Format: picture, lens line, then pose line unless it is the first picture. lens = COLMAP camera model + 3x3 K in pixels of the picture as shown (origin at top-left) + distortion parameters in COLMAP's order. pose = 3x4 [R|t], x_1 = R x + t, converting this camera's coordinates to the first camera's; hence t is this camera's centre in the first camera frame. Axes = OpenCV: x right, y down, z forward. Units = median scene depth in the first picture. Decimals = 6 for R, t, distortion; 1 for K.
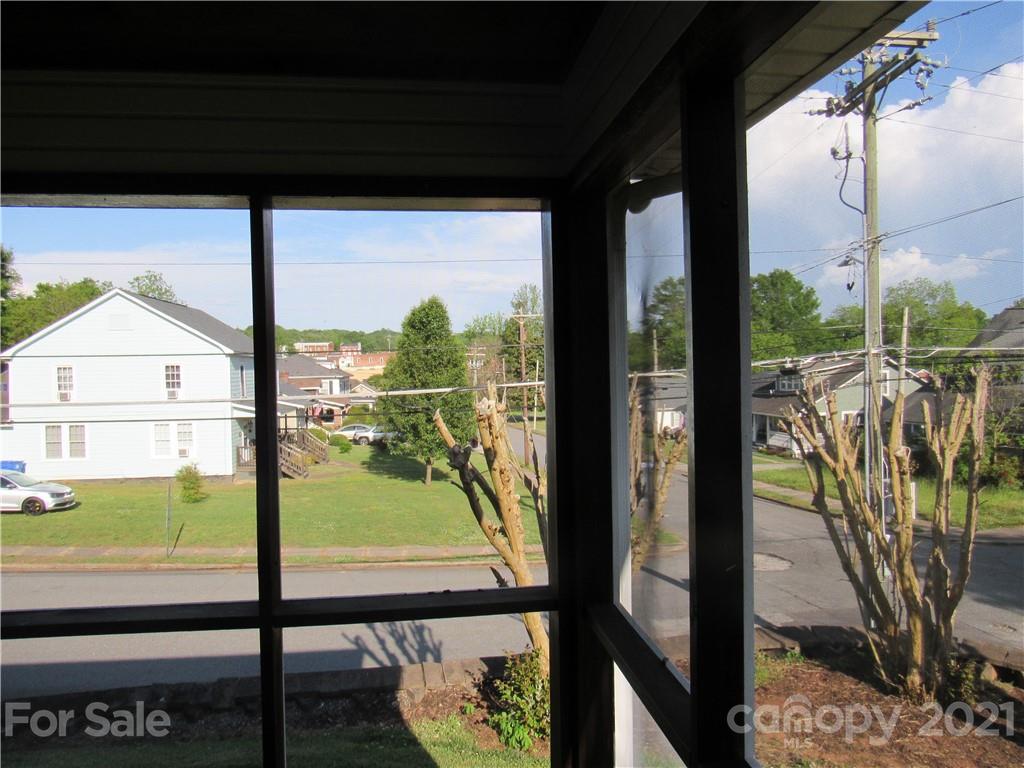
lens RADIAL K [[728.1, 0, 512.0], [0, 728.1, 384.0], [0, 0, 1]] dist [-0.026826, -0.002691]
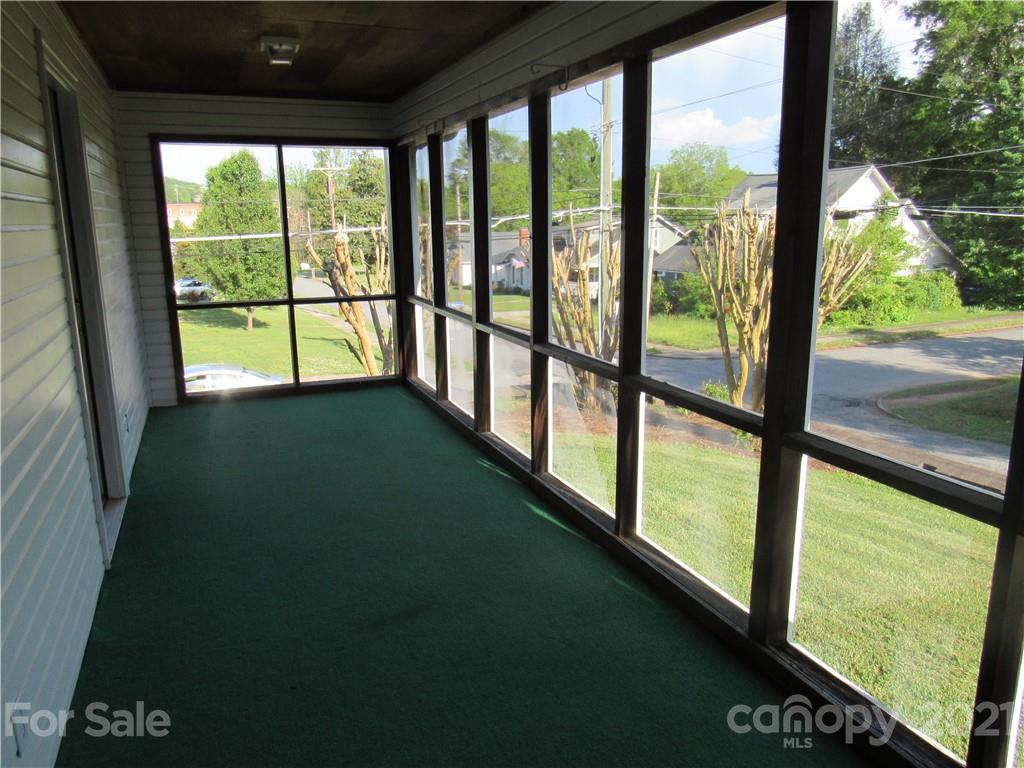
lens RADIAL K [[728.1, 0, 512.0], [0, 728.1, 384.0], [0, 0, 1]] dist [-0.026826, -0.002691]
pose [[0.966314, -0.045279, 0.253352, -0.012554], [-0.004877, 0.981004, 0.193925, 0.004578], [-0.257320, -0.188628, 0.947737, -0.101644]]
